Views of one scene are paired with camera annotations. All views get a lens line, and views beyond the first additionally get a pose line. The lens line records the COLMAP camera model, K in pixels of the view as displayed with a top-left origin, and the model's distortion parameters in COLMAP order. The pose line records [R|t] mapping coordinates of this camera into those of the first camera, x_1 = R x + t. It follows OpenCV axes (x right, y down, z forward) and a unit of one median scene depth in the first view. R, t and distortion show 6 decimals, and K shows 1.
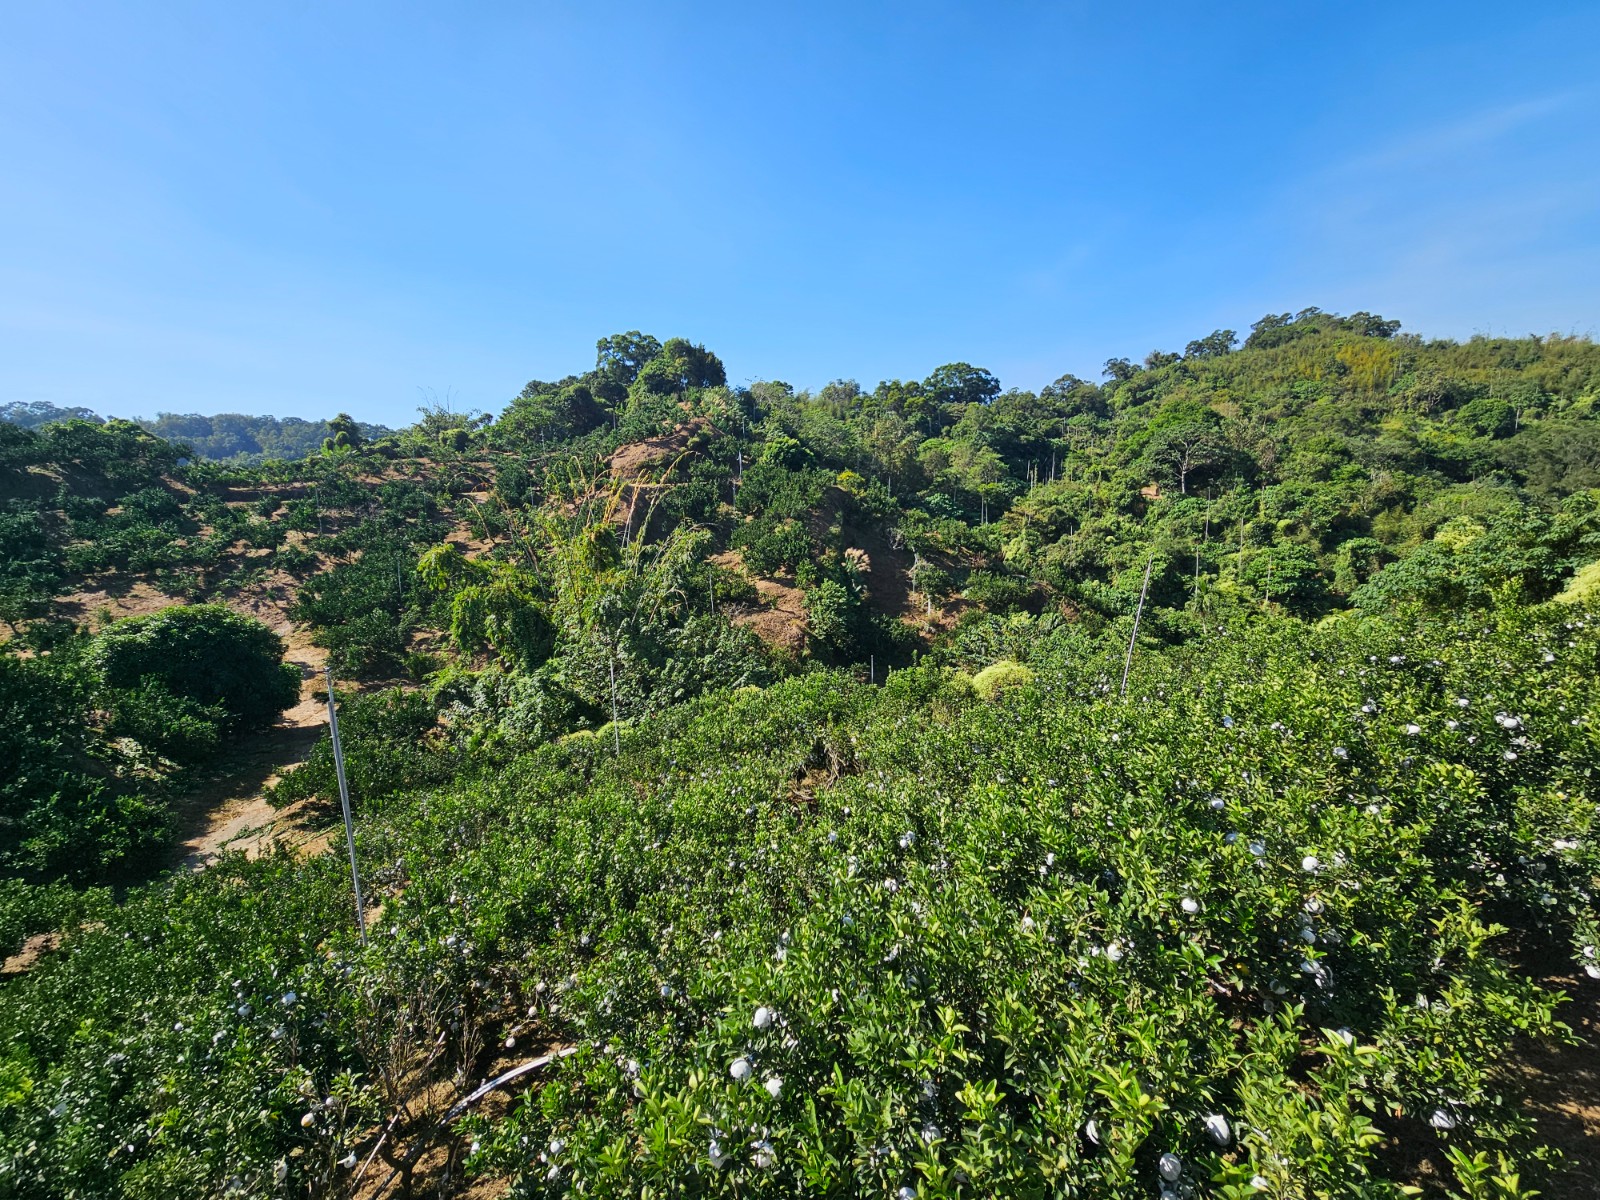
lens RADIAL K [[656.1, 0, 807.1], [0, 656.1, 595.2], [0, 0, 1]] dist [0.000281, -0.000139]
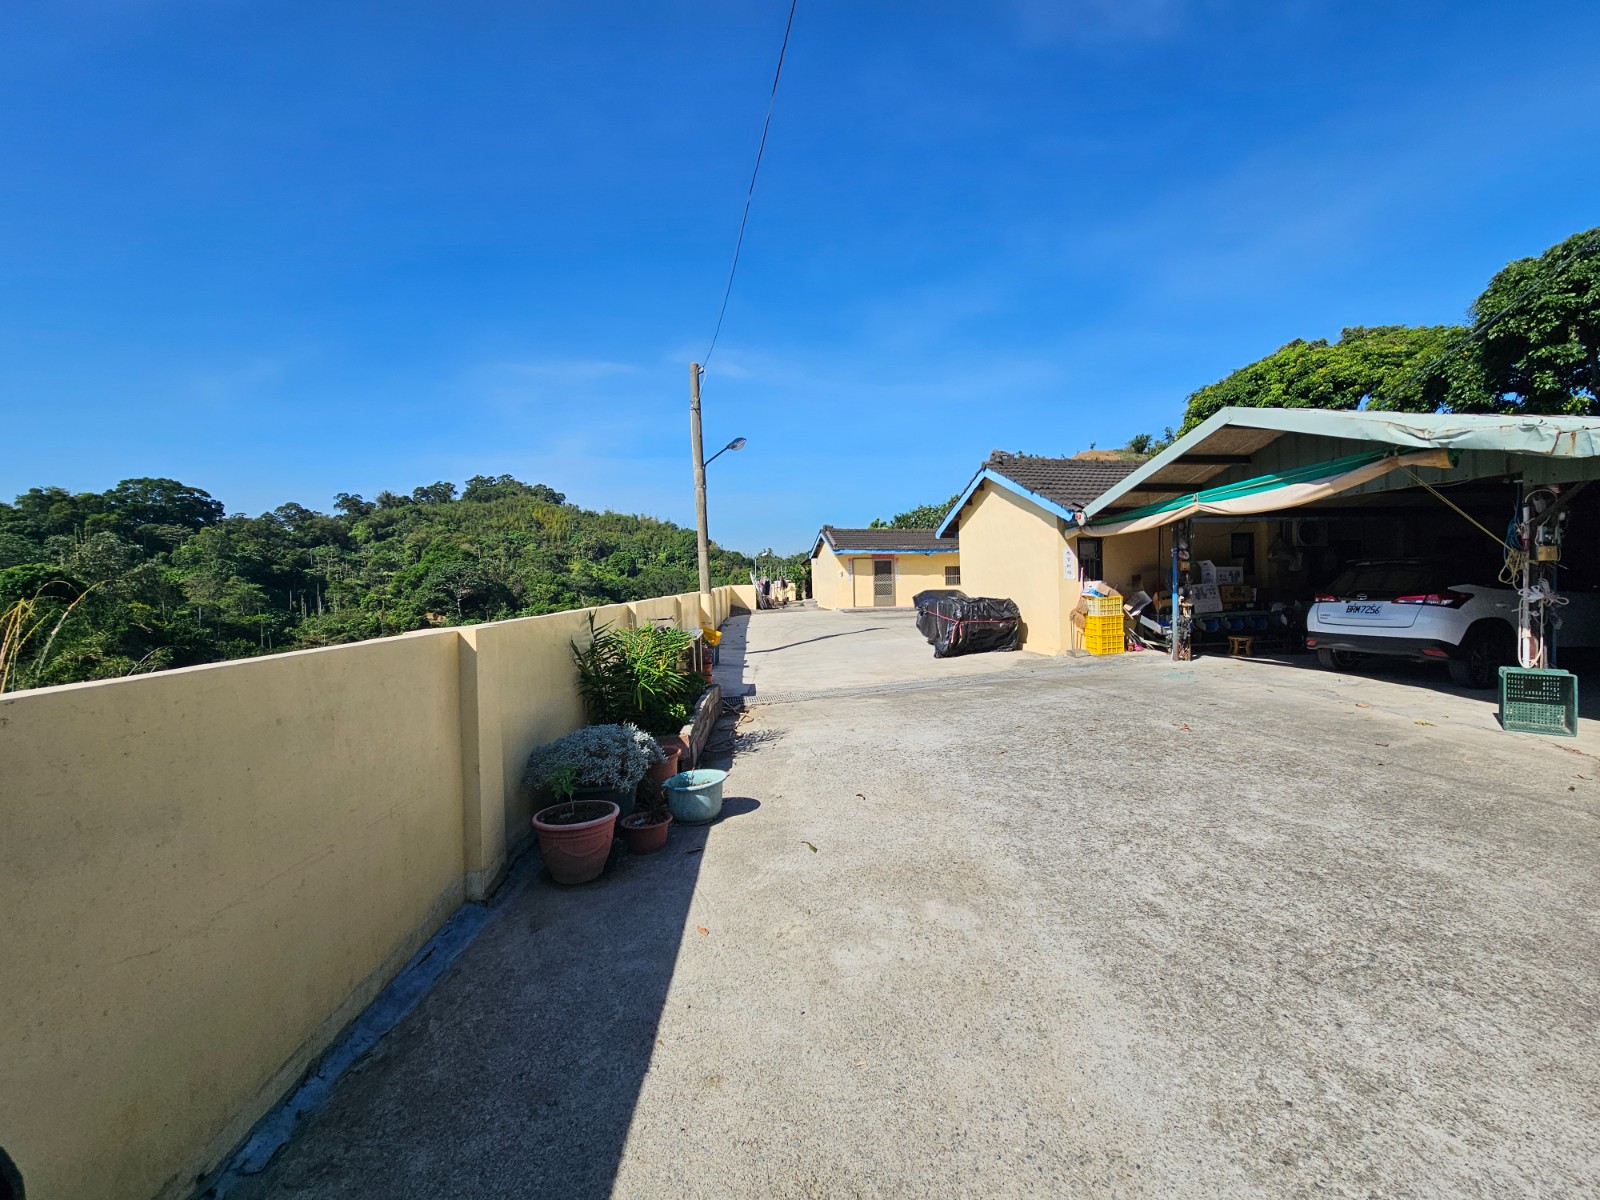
lens RADIAL K [[656.1, 0, 807.1], [0, 656.1, 595.2], [0, 0, 1]] dist [0.000281, -0.000139]
pose [[0.474019, -0.008632, 0.880472, -0.205668], [0.180830, 0.979592, -0.087750, 0.031821], [-0.861746, 0.200811, 0.465906, -0.143831]]
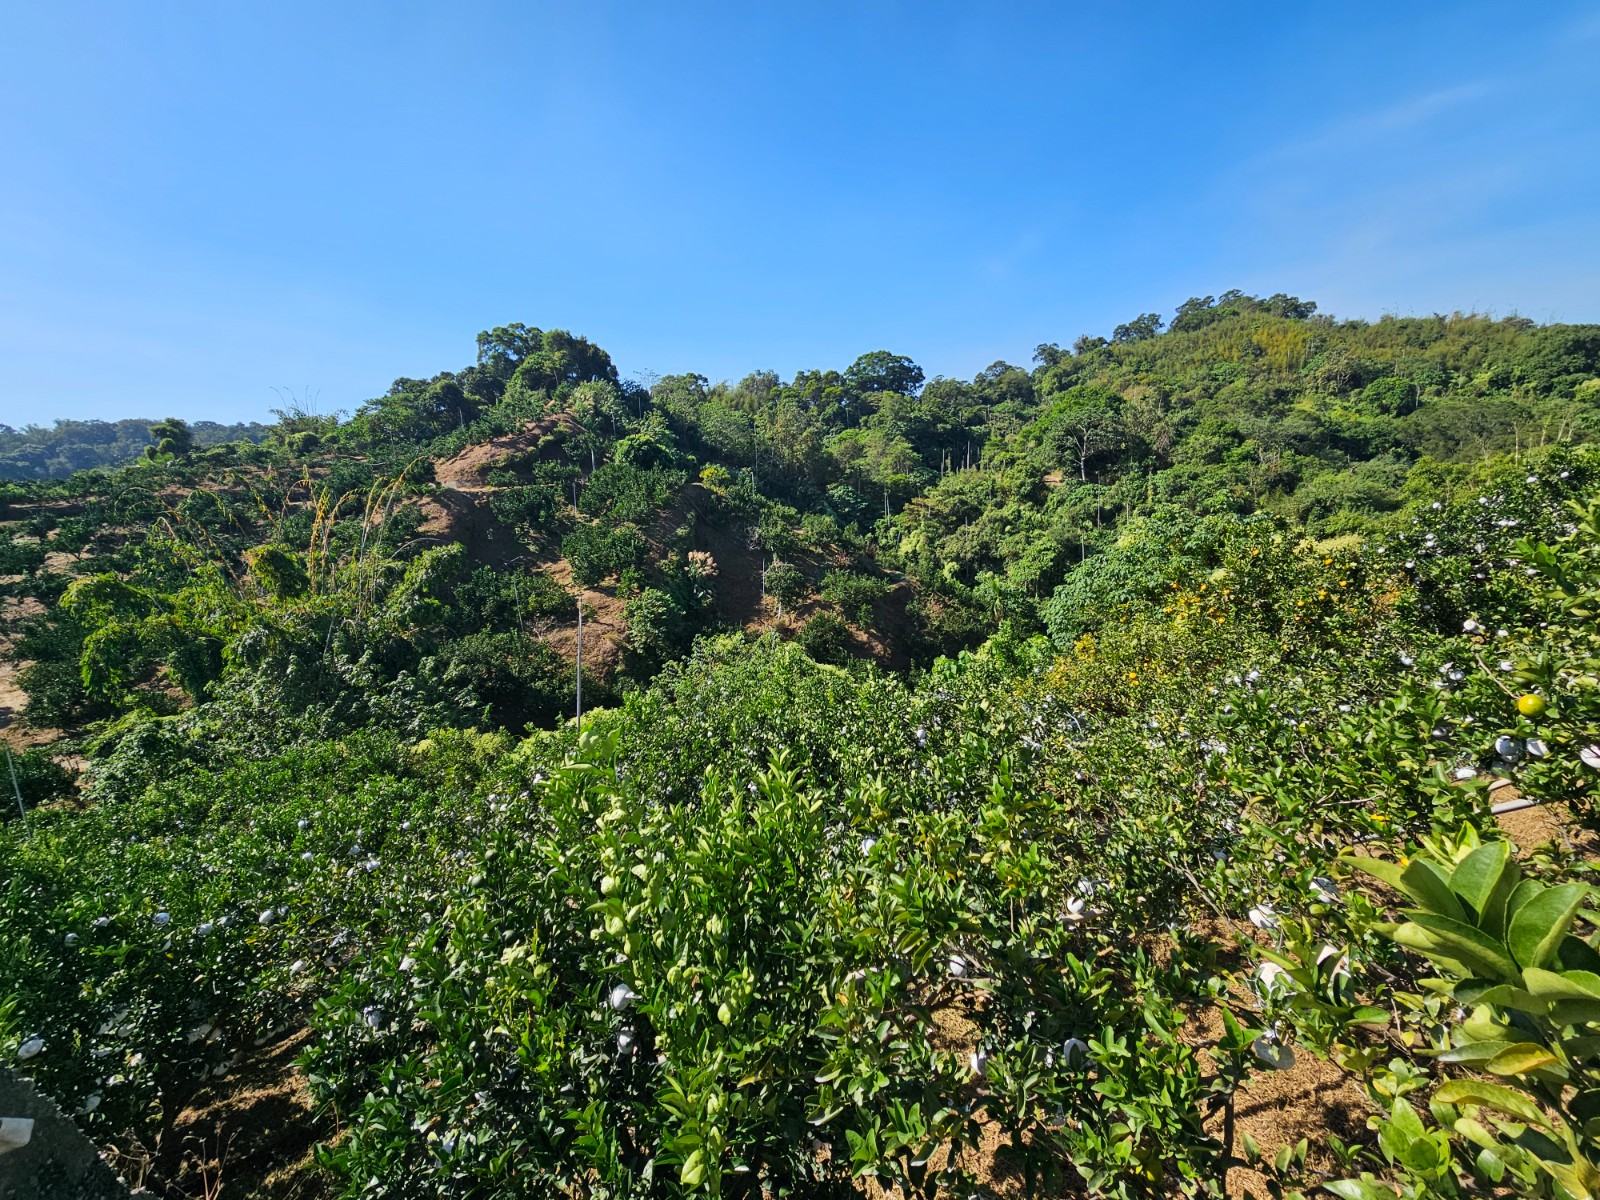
lens RADIAL K [[656.1, 0, 807.1], [0, 656.1, 595.2], [0, 0, 1]] dist [0.000281, -0.000139]
pose [[0.998274, -0.035011, 0.047161, 0.107030], [0.034411, 0.999317, 0.013481, -0.009165], [-0.047601, -0.011835, 0.998796, 0.031098]]
